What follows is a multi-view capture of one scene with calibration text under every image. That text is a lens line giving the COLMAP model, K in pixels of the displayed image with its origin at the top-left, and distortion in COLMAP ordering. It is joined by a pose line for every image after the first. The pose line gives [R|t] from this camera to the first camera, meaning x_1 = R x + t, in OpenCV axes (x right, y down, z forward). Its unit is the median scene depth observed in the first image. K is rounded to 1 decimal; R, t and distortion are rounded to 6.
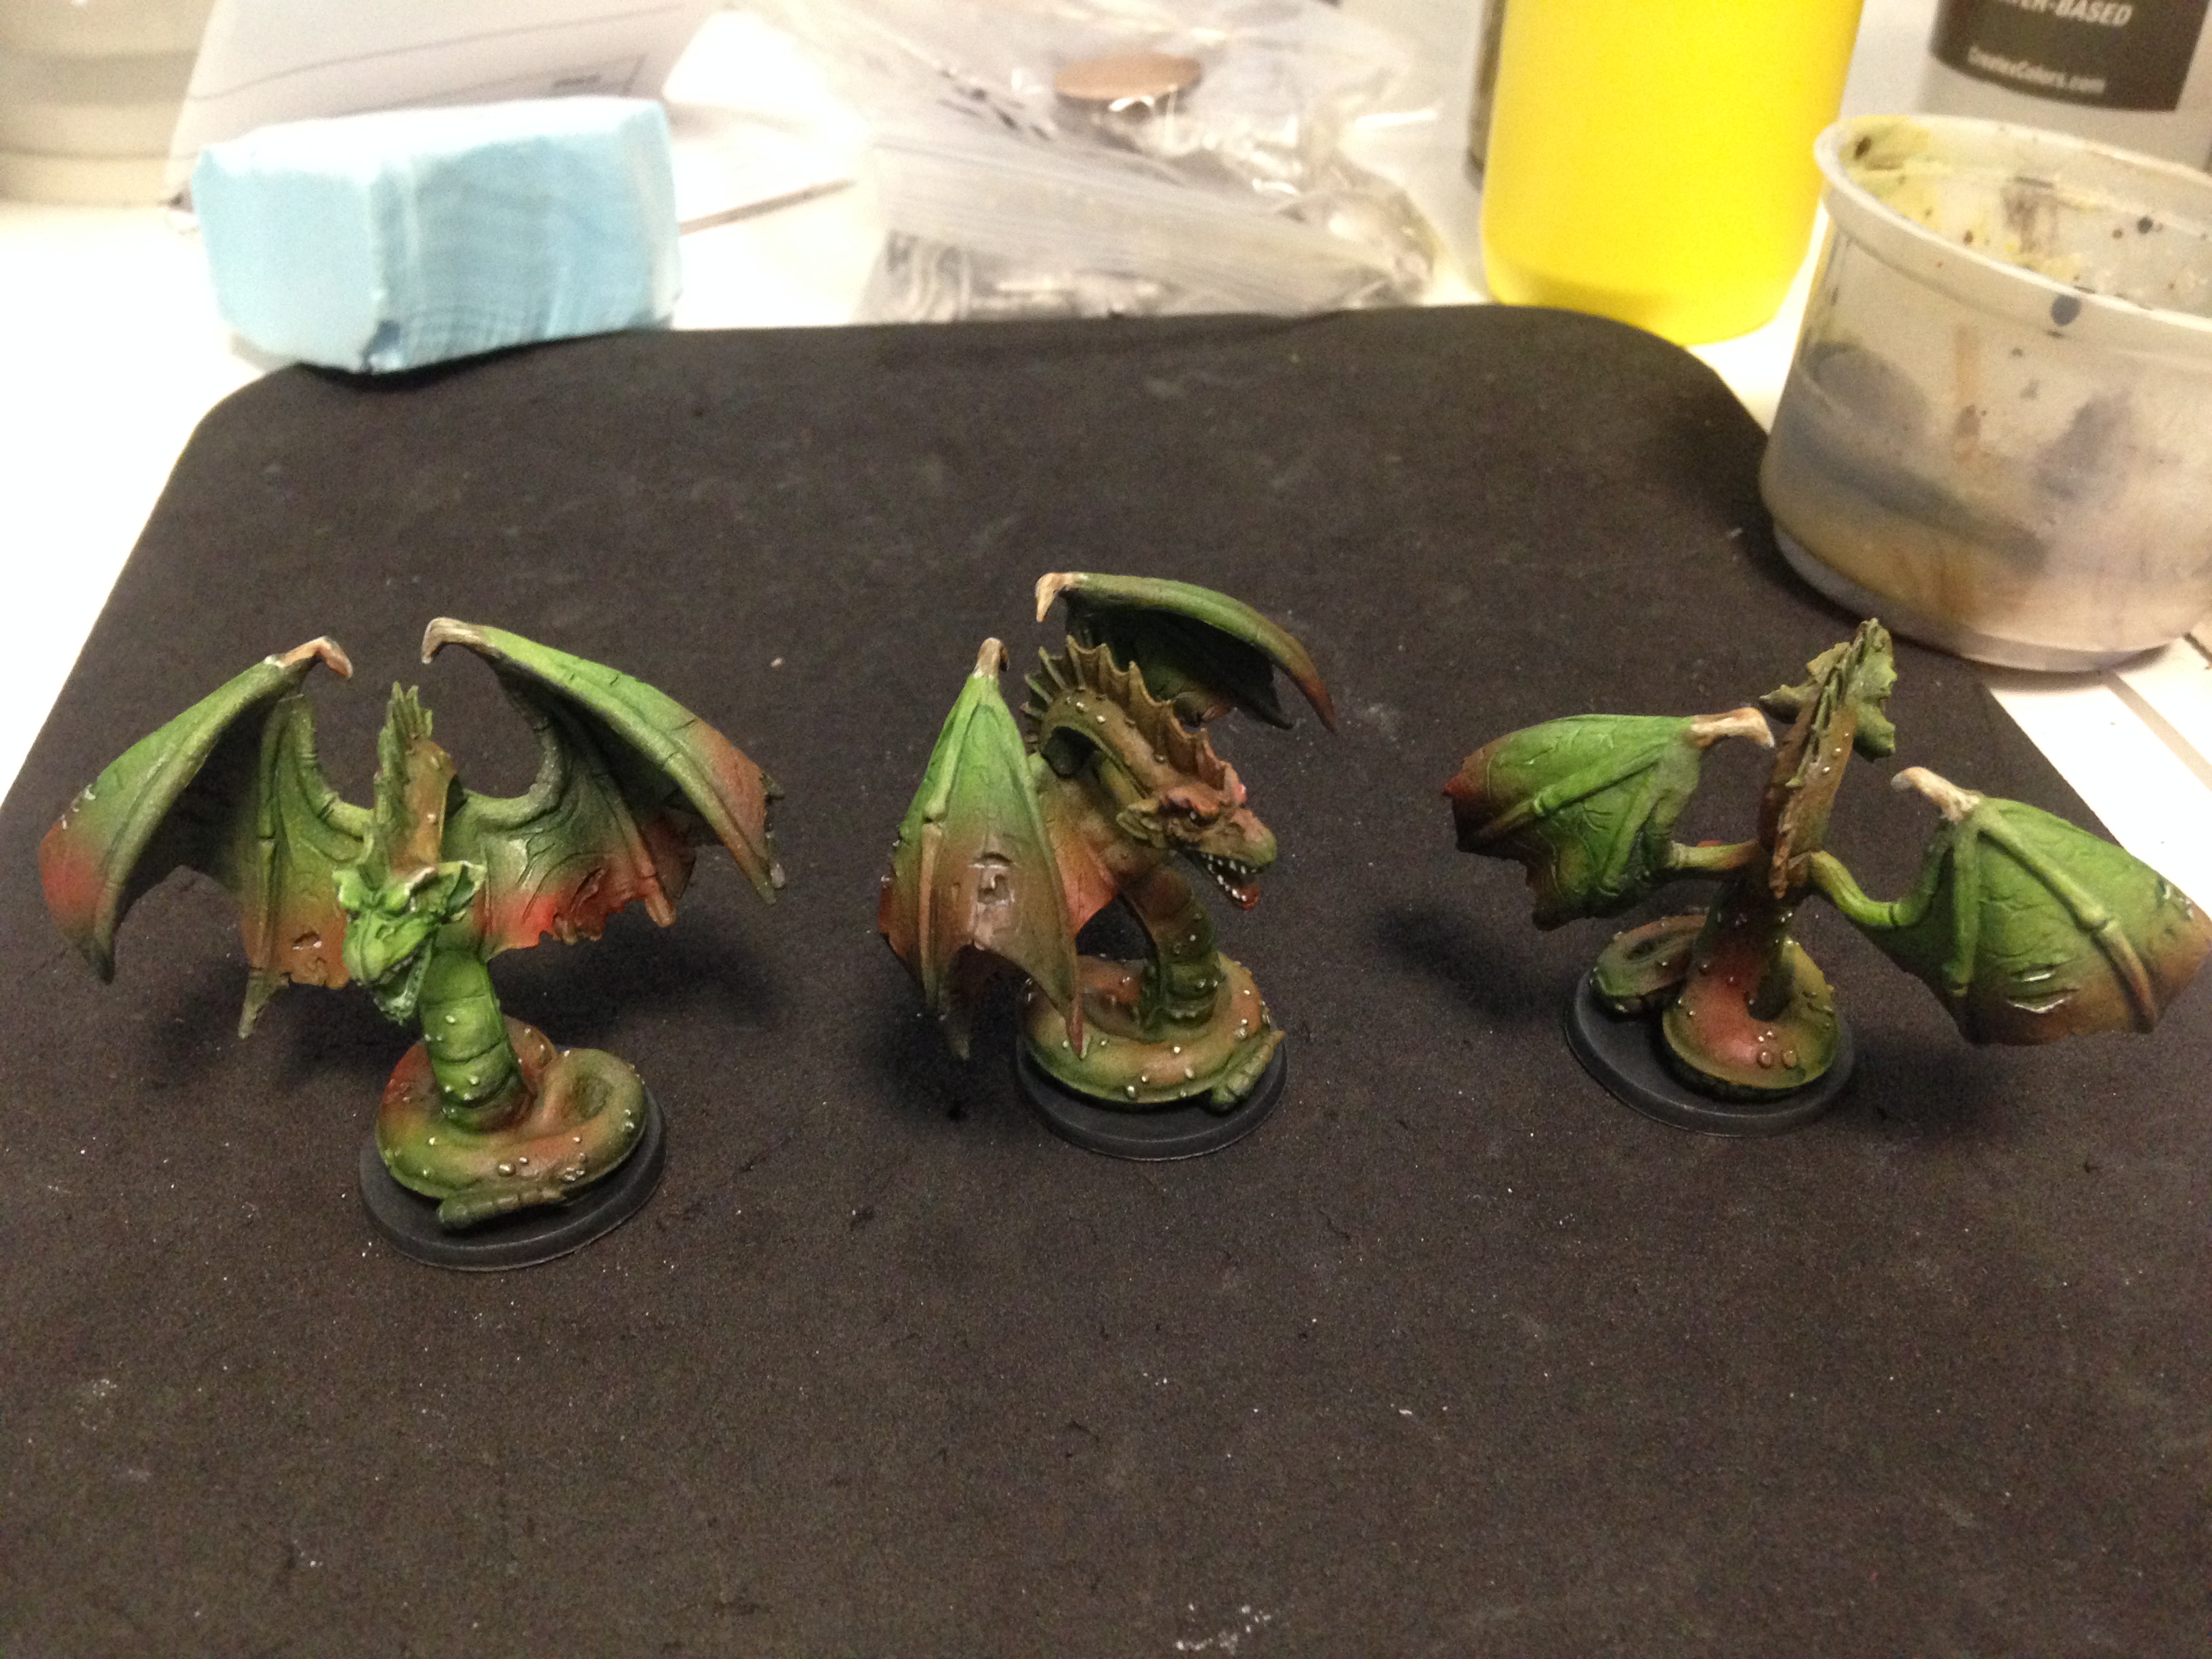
lens RADIAL K [[2061.5, 0, 1106.0], [0, 2061.5, 829.5], [0, 0, 1]] dist [0.189049, -0.341392]
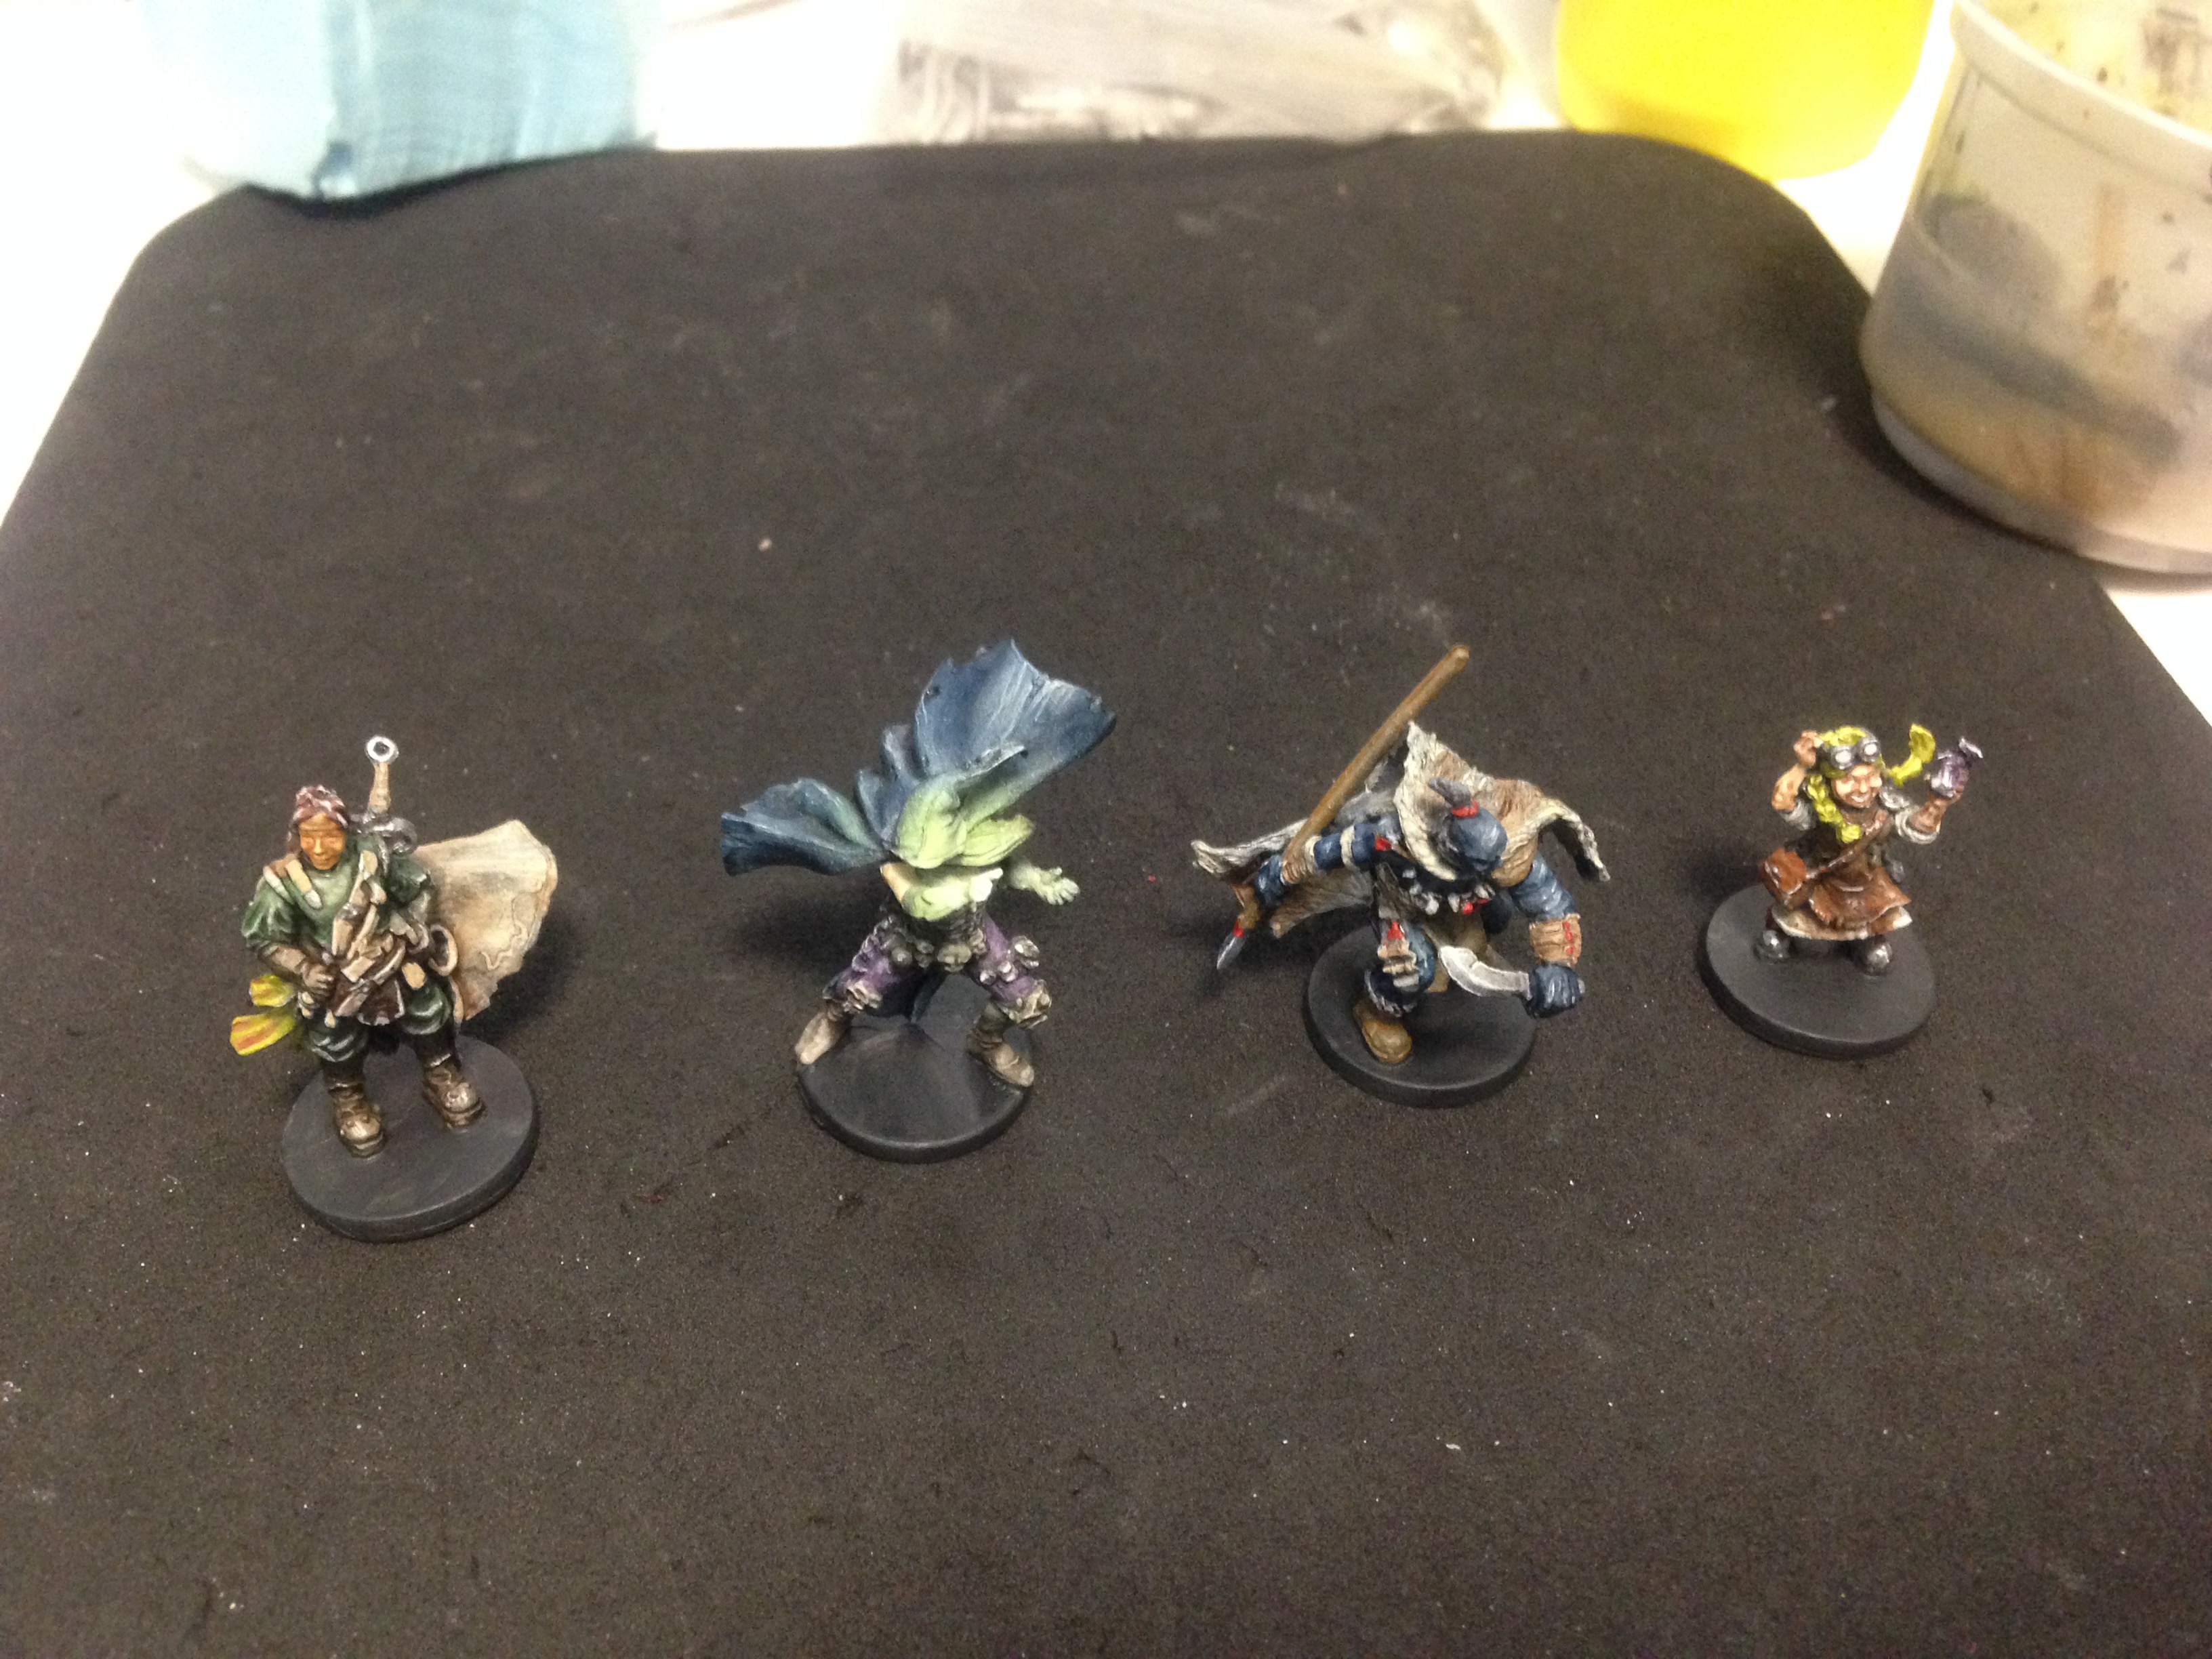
lens RADIAL K [[2065.6, 0, 1106.0], [0, 2065.6, 829.5], [0, 0, 1]] dist [0.172540, -0.319723]
pose [[0.999854, 0.015581, -0.007020, -0.002097], [-0.014853, 0.995472, 0.093886, -0.047661], [0.008451, -0.093768, 0.995558, 0.094265]]
